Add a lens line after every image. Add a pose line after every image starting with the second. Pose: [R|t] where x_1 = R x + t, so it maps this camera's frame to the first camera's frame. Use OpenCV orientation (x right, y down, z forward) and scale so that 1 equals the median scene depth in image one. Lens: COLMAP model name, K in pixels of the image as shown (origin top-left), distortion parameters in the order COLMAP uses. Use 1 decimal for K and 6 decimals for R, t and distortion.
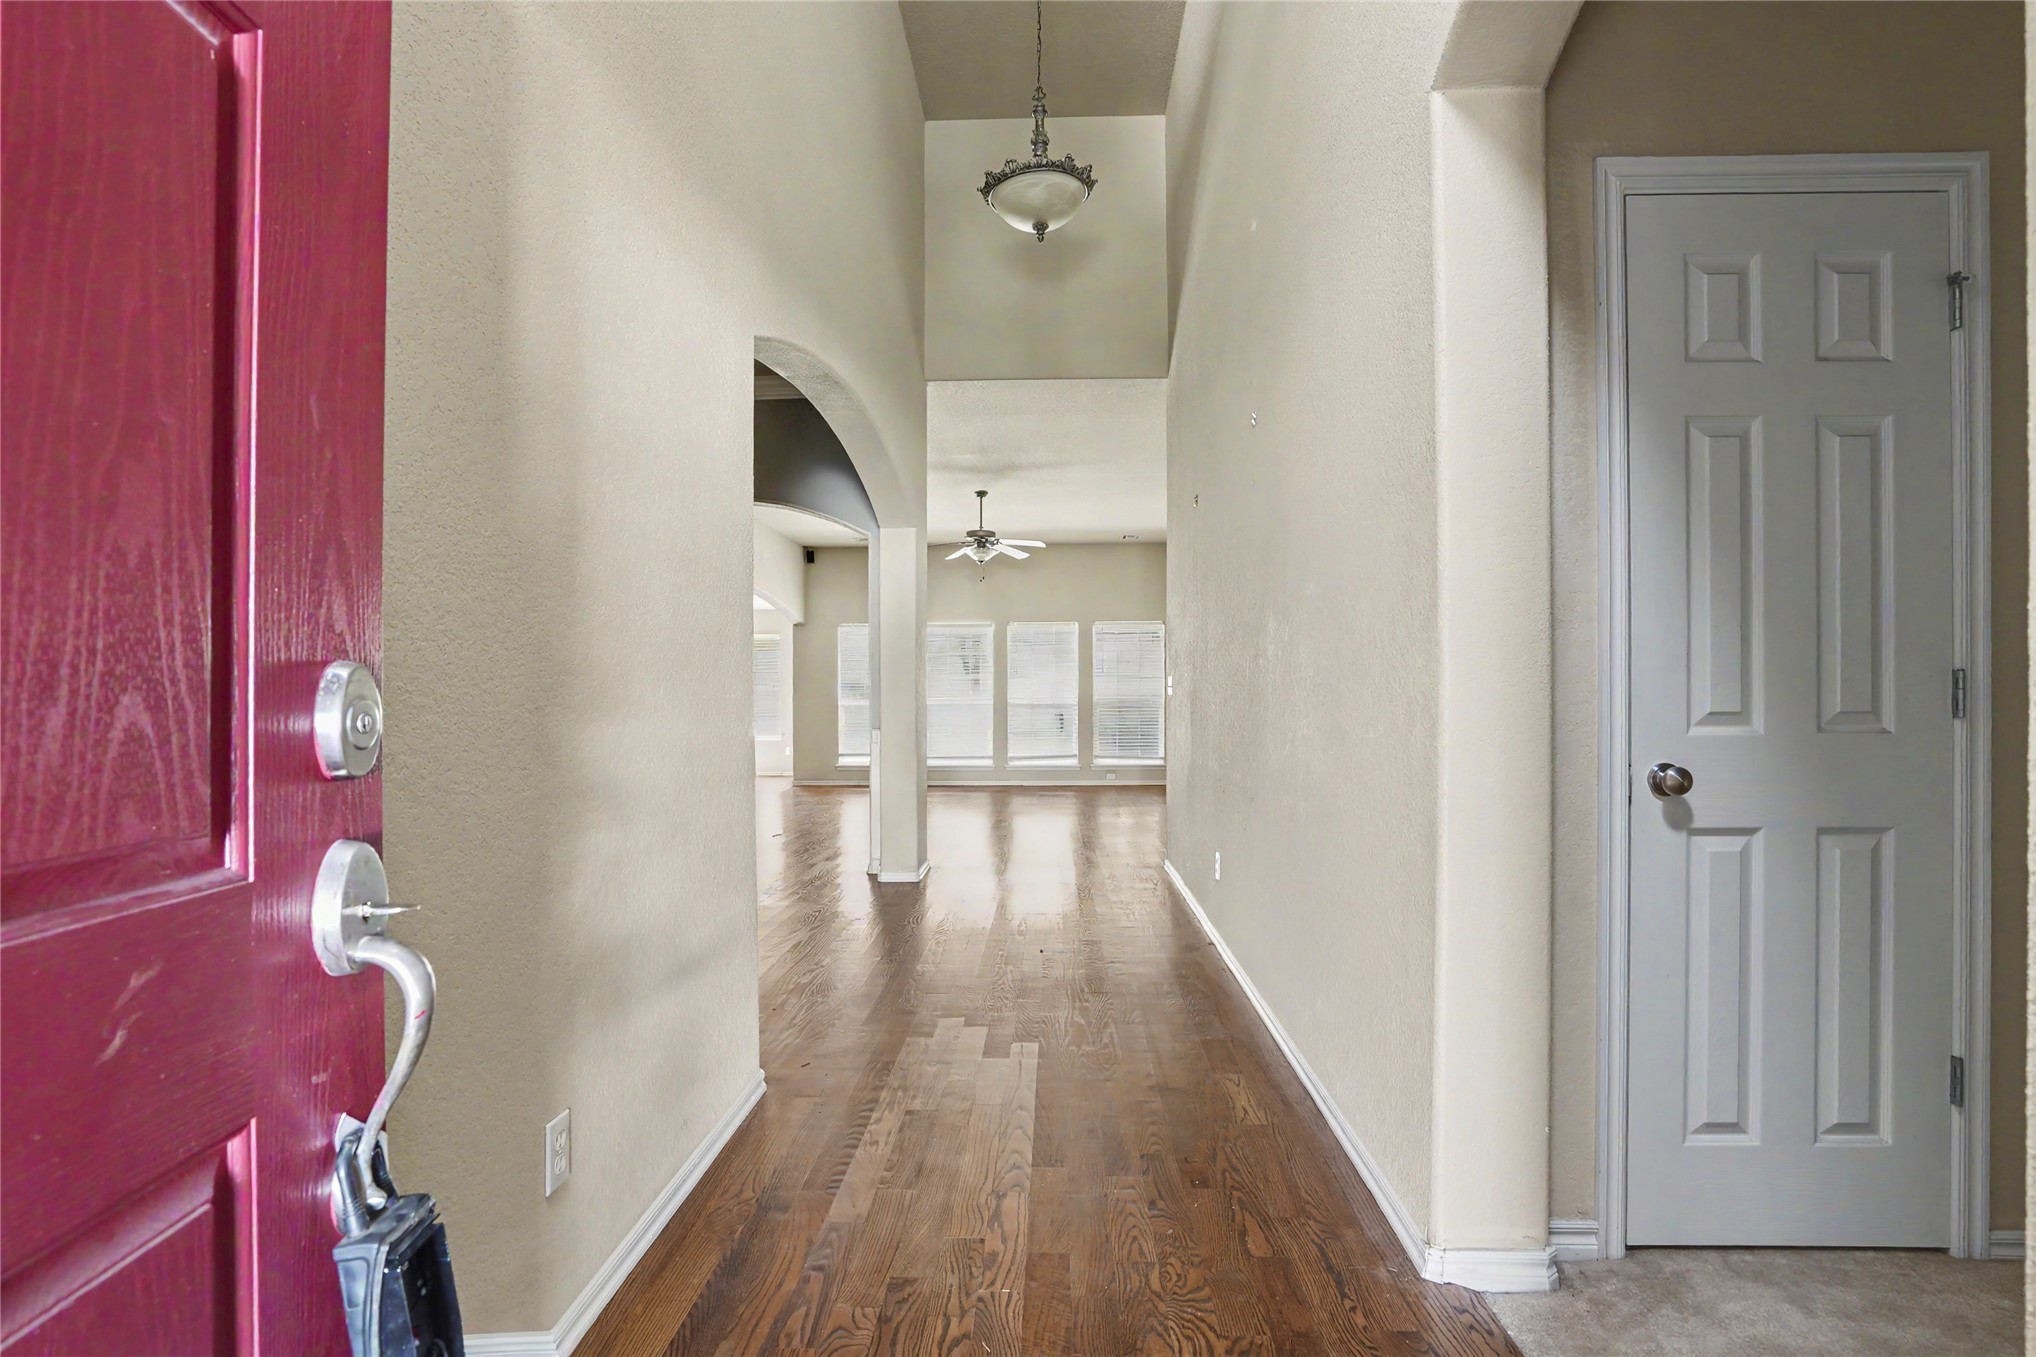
lens RADIAL K [[956.8, 0, 1023.9], [0, 956.8, 691.0], [0, 0, 1]] dist [-0.057311, 0.021294]
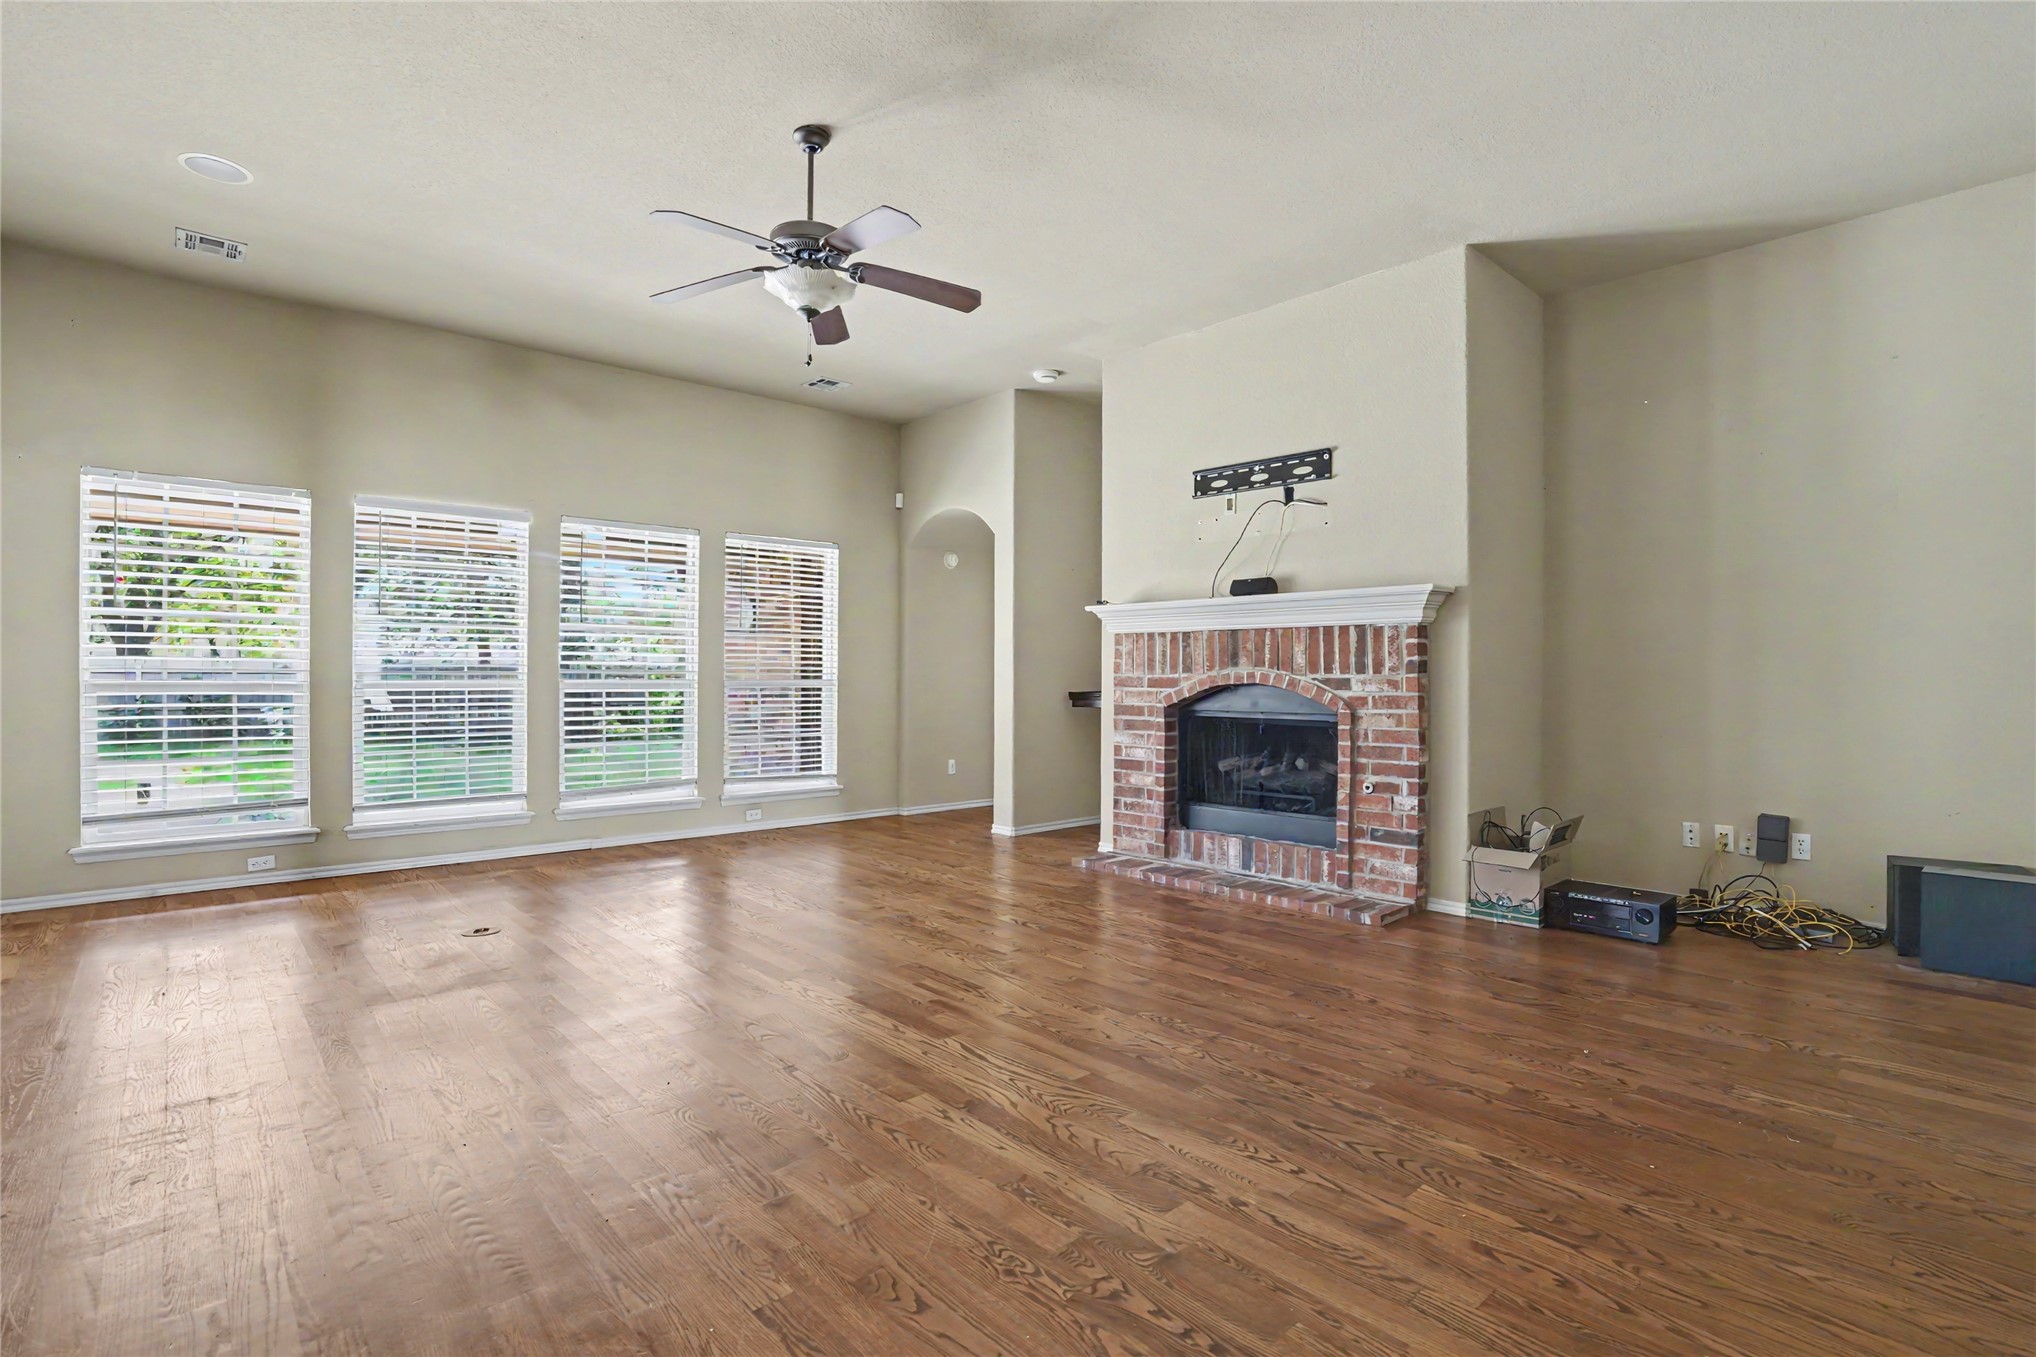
lens RADIAL K [[965.0, 0, 1023.0], [0, 965.0, 678.7], [0, 0, 1]] dist [-0.065131, 0.022372]
pose [[0.714866, 0.003007, 0.699255, -0.185434], [-0.009366, 0.999942, 0.005275, 0.006418], [-0.699199, -0.010320, 0.714853, 0.496076]]
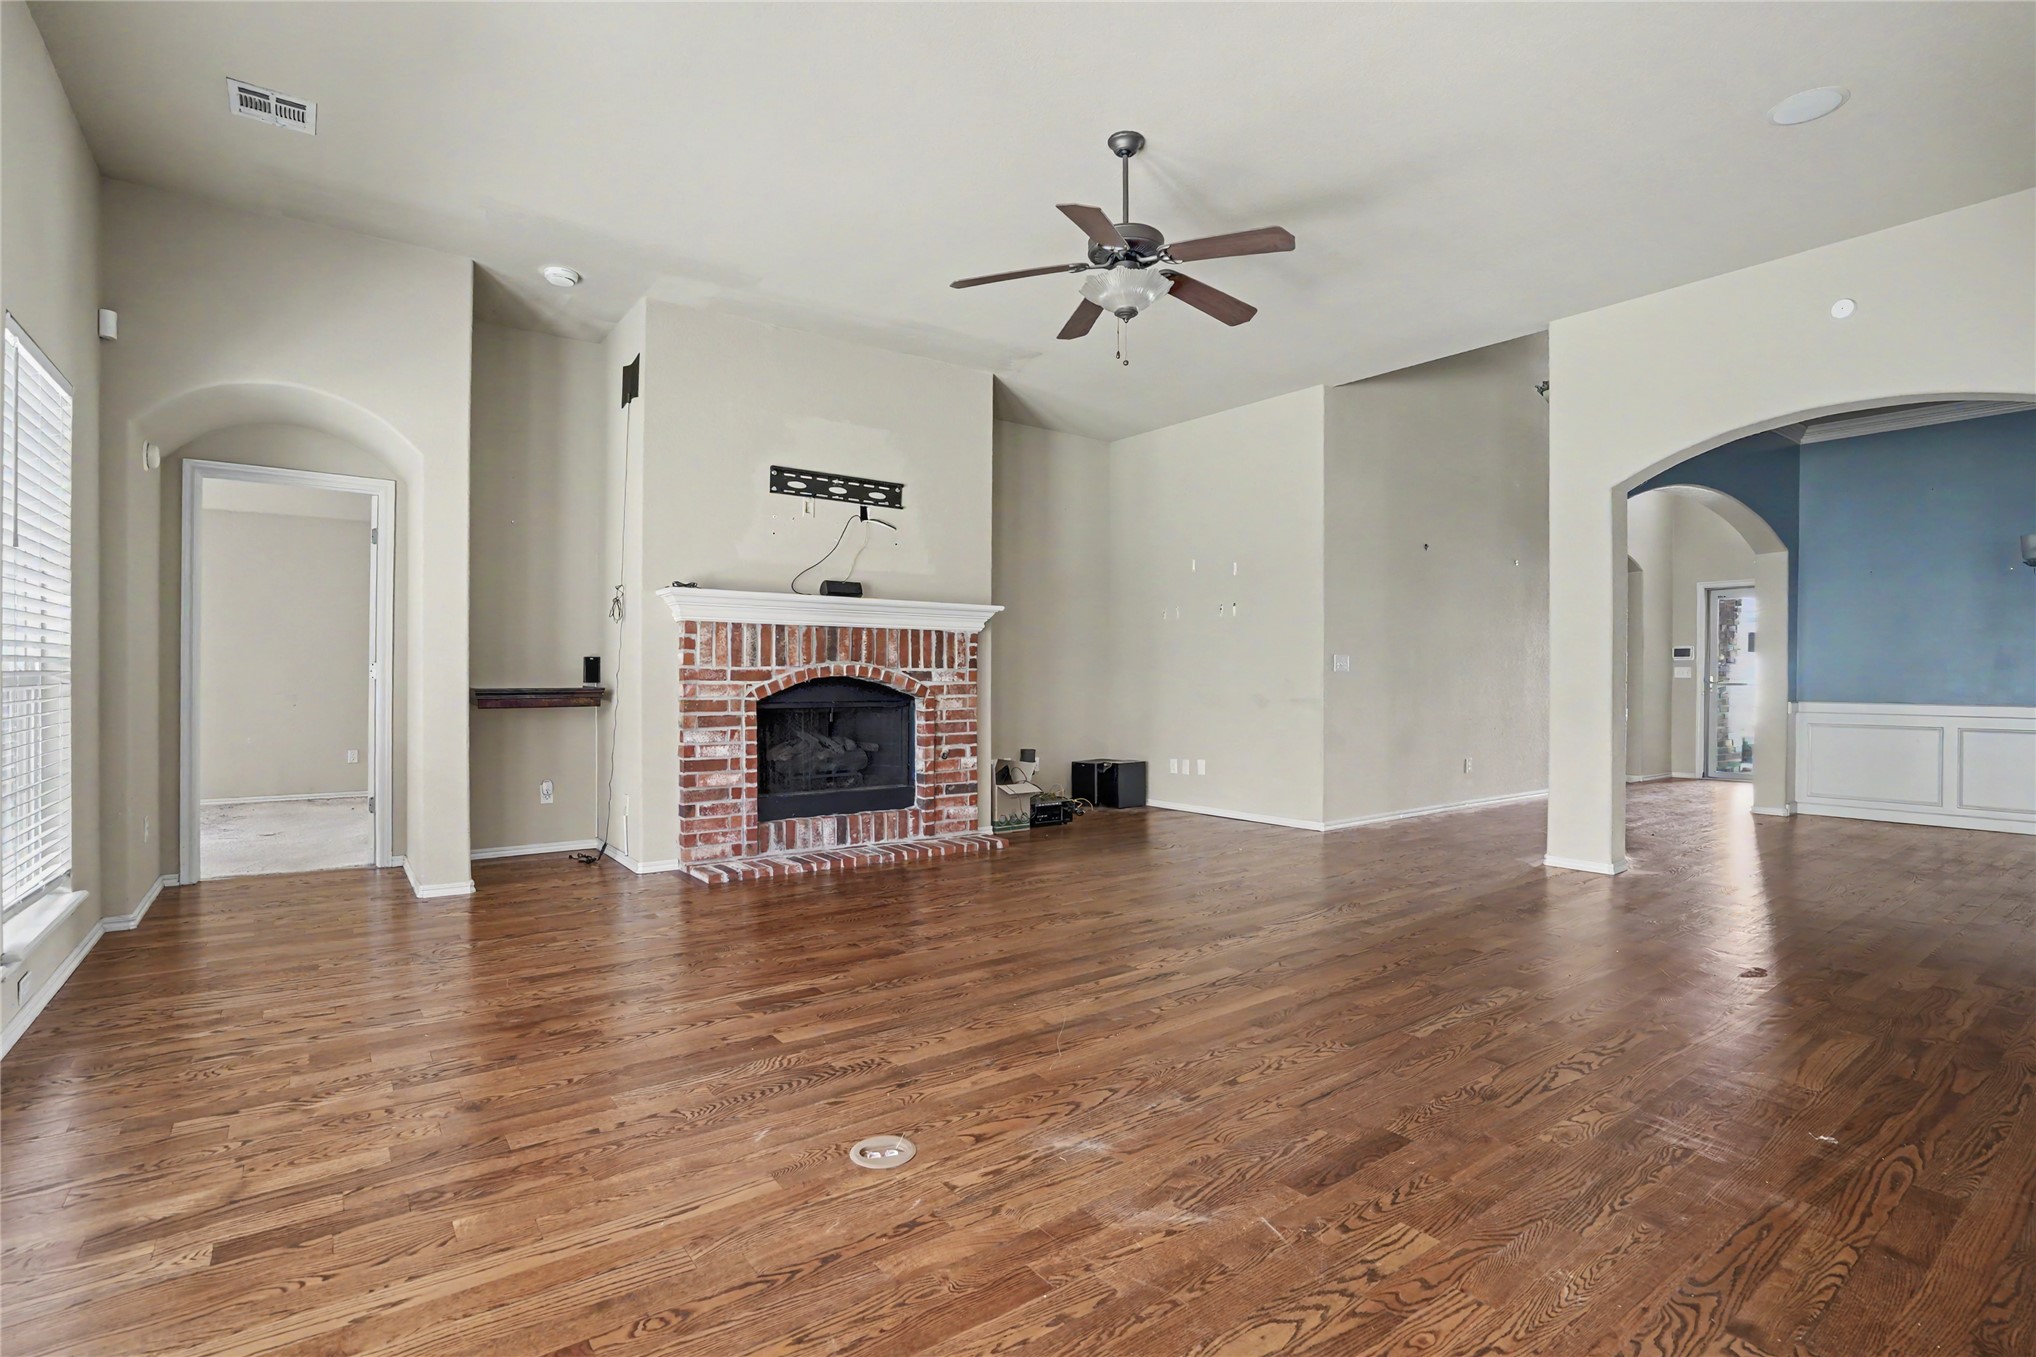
lens RADIAL K [[974.6, 0, 1018.0], [0, 974.6, 678.5], [0, 0, 1]] dist [-0.057256, 0.000357]
pose [[-0.622766, -0.001498, 0.782407, -0.242903], [-0.007392, 0.999965, -0.003970, 0.012262], [-0.782374, -0.008256, -0.622755, 0.951502]]
